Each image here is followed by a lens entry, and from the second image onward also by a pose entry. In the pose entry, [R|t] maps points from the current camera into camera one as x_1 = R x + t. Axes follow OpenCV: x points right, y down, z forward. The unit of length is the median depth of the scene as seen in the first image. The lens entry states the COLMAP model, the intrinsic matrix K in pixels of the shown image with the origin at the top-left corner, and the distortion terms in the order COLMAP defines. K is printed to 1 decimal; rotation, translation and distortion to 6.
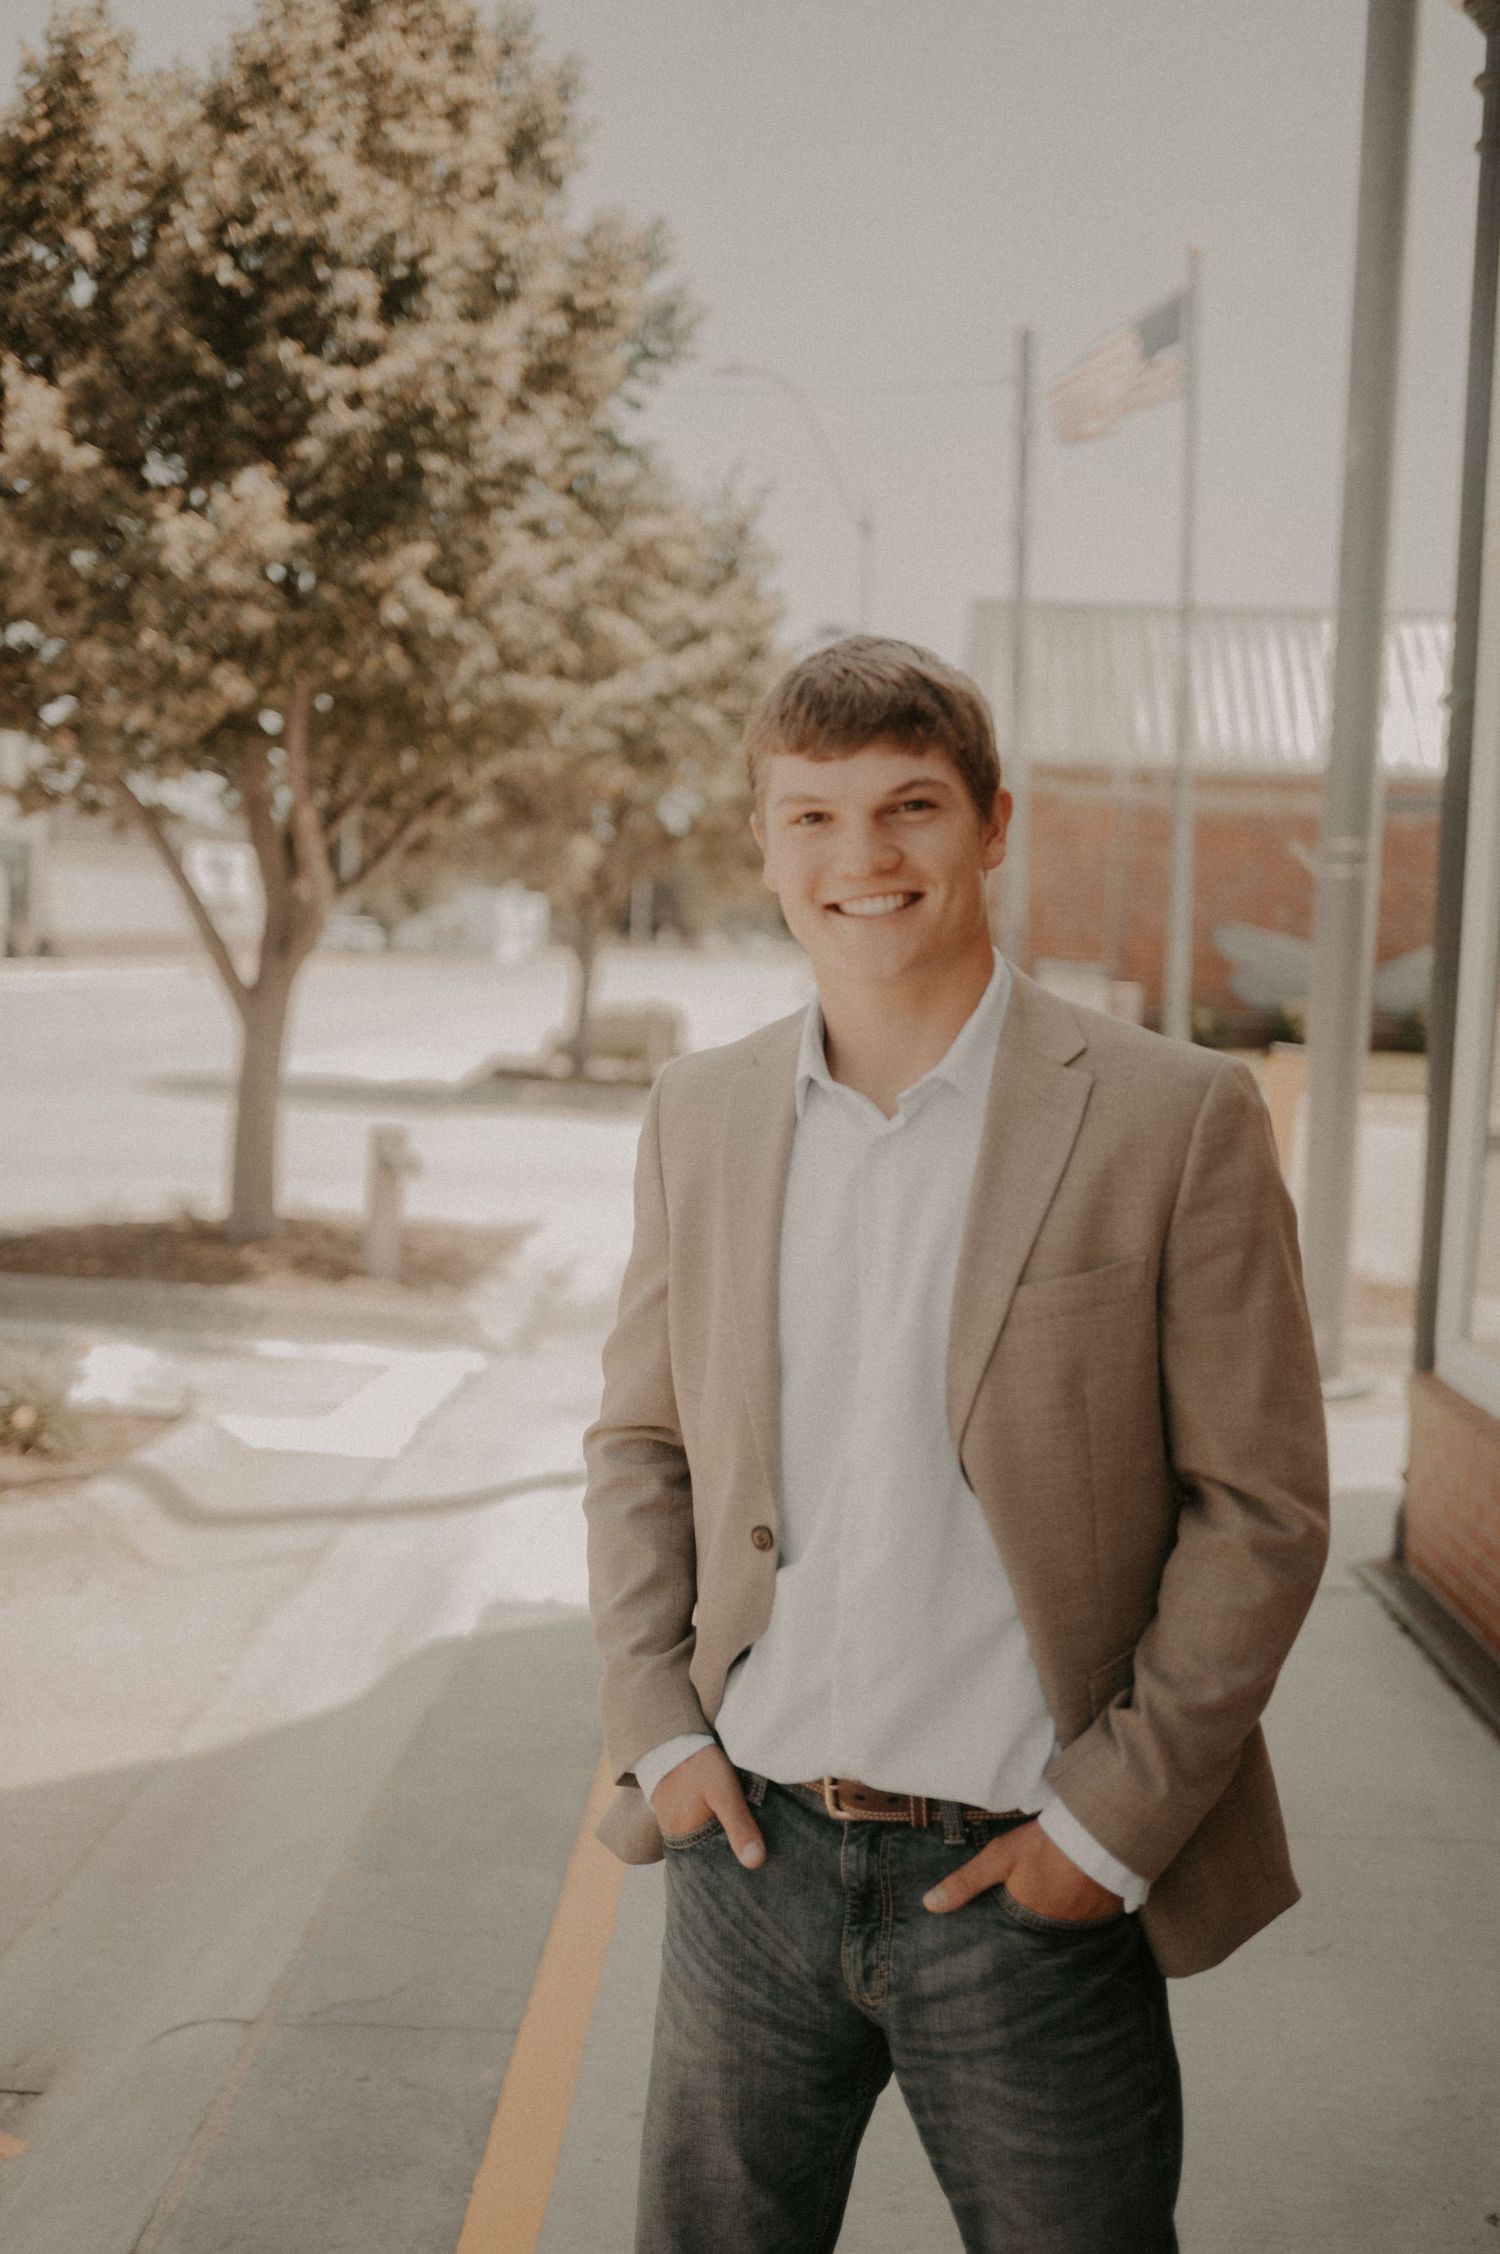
lens RADIAL K [[2598.9, 0, 735.5], [0, 2598.9, 1136.5], [0, 0, 1]] dist [-0.005868, 0.024816]
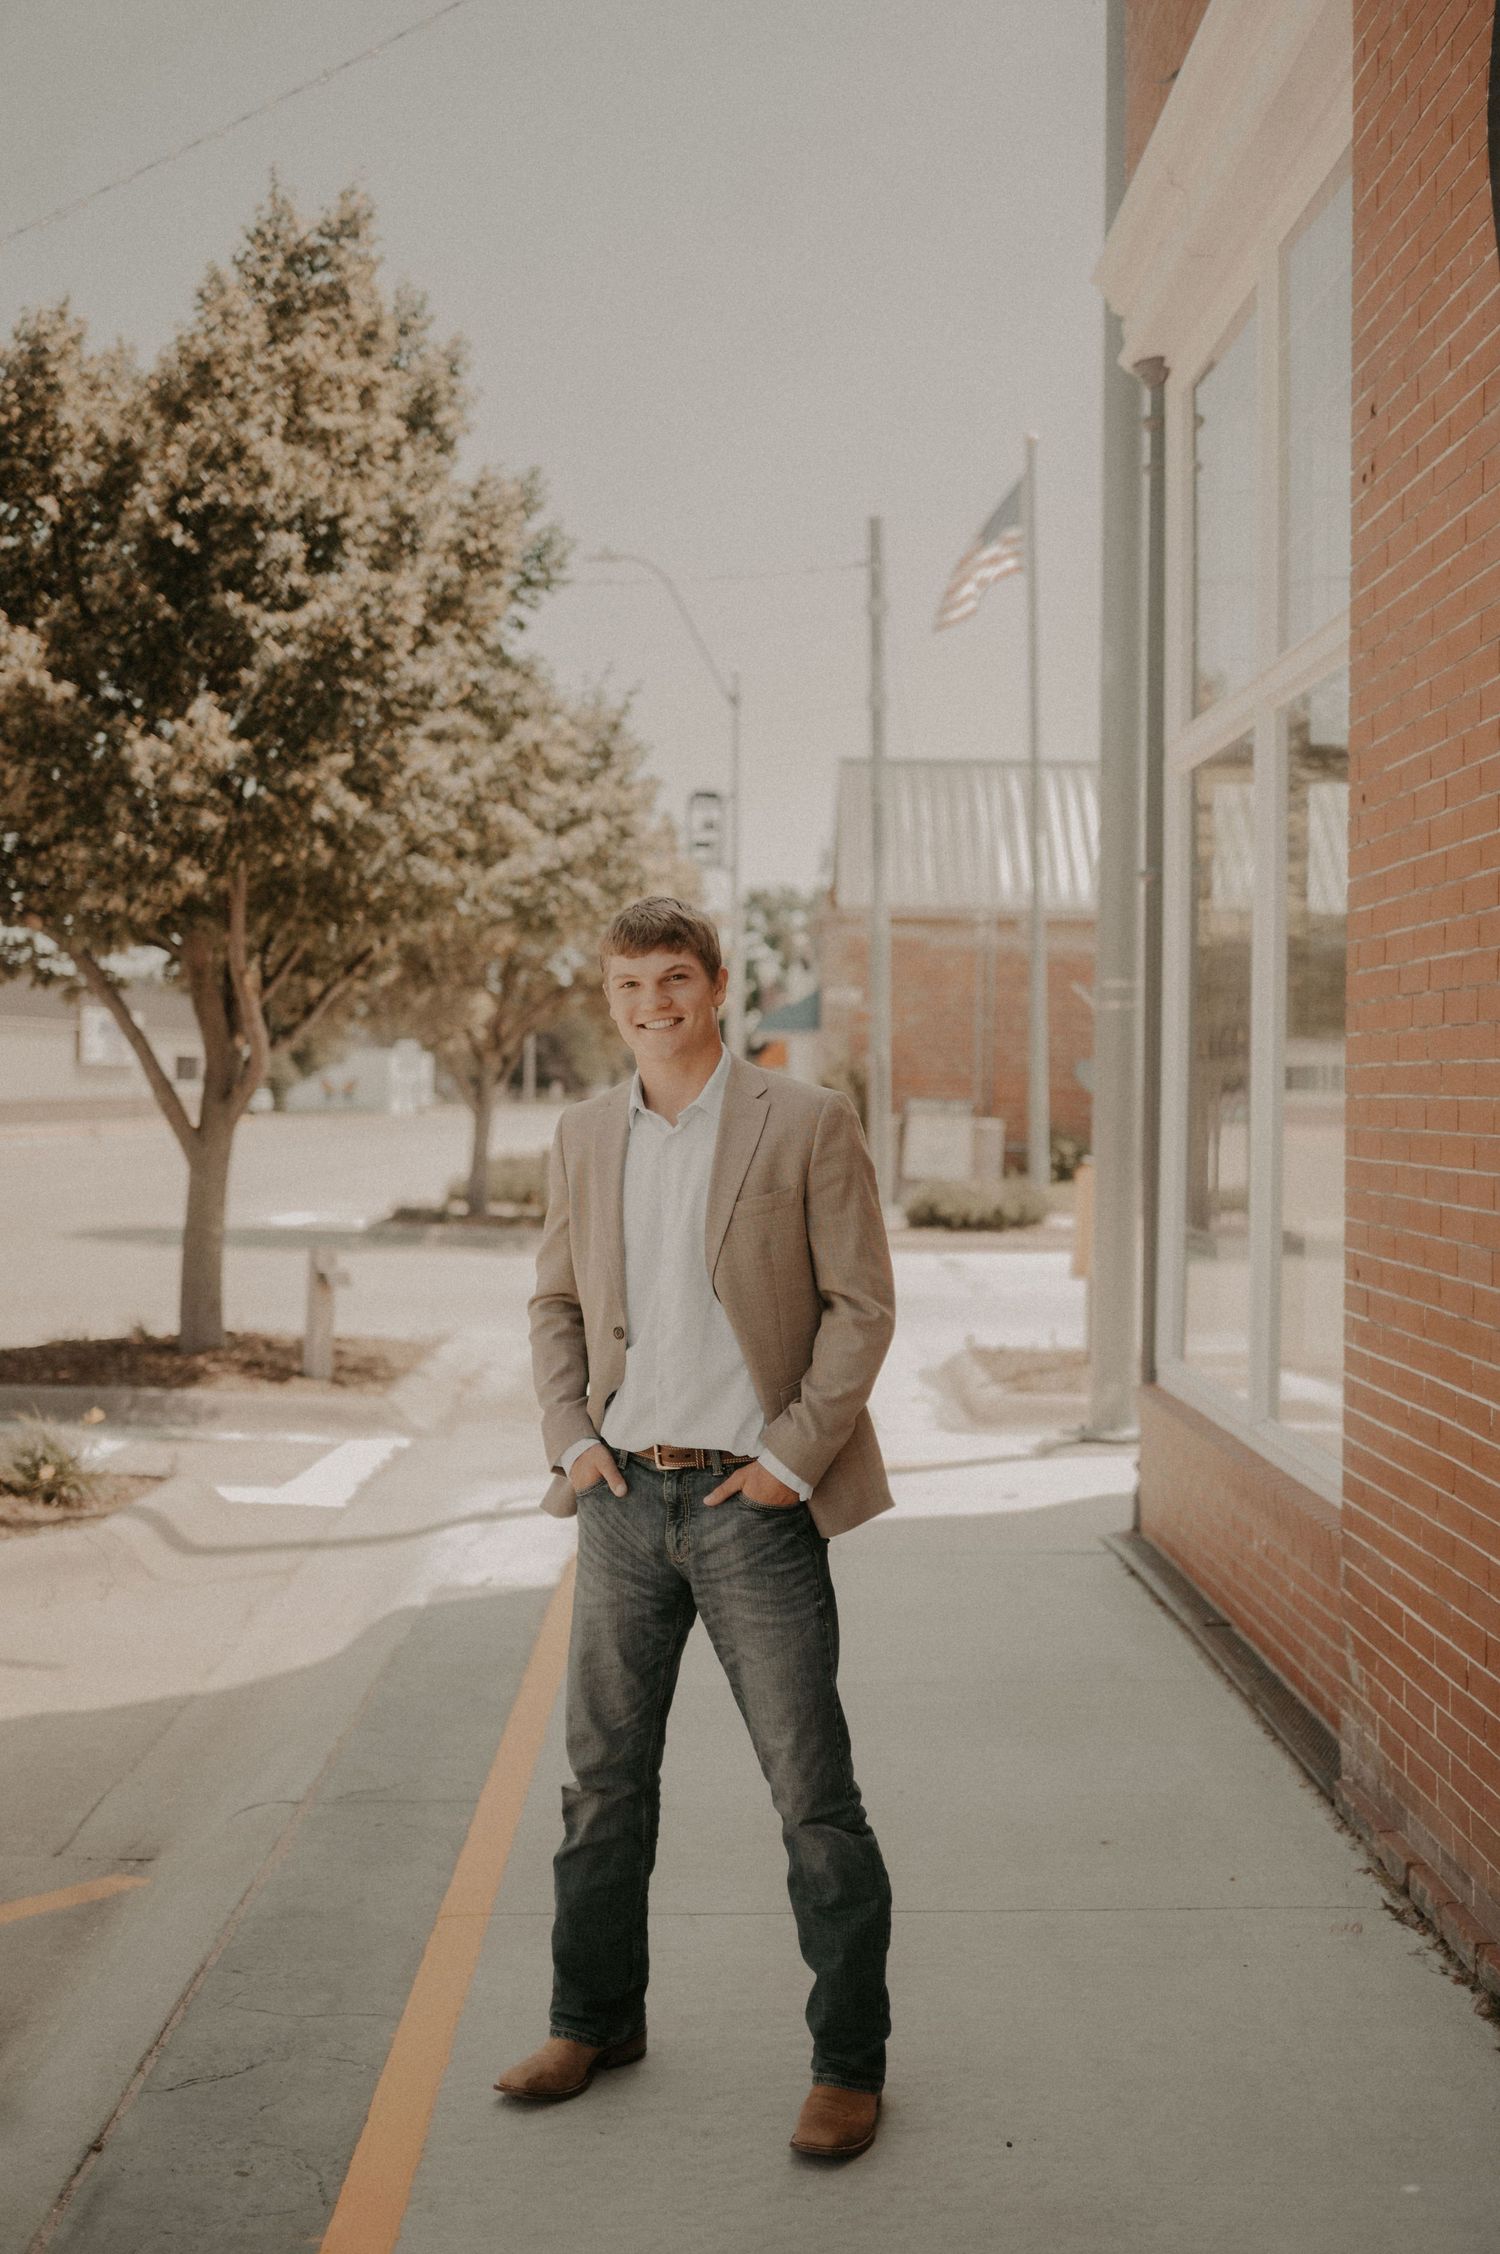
lens RADIAL K [[2613.3, 0, 753.9], [0, 2613.3, 1114.1], [0, 0, 1]] dist [-0.003800, 0.041355]
pose [[0.998405, -0.027274, 0.049437, 0.003256], [0.030500, 0.997373, -0.065709, 0.022123], [-0.047515, 0.067112, 0.996613, -0.195657]]
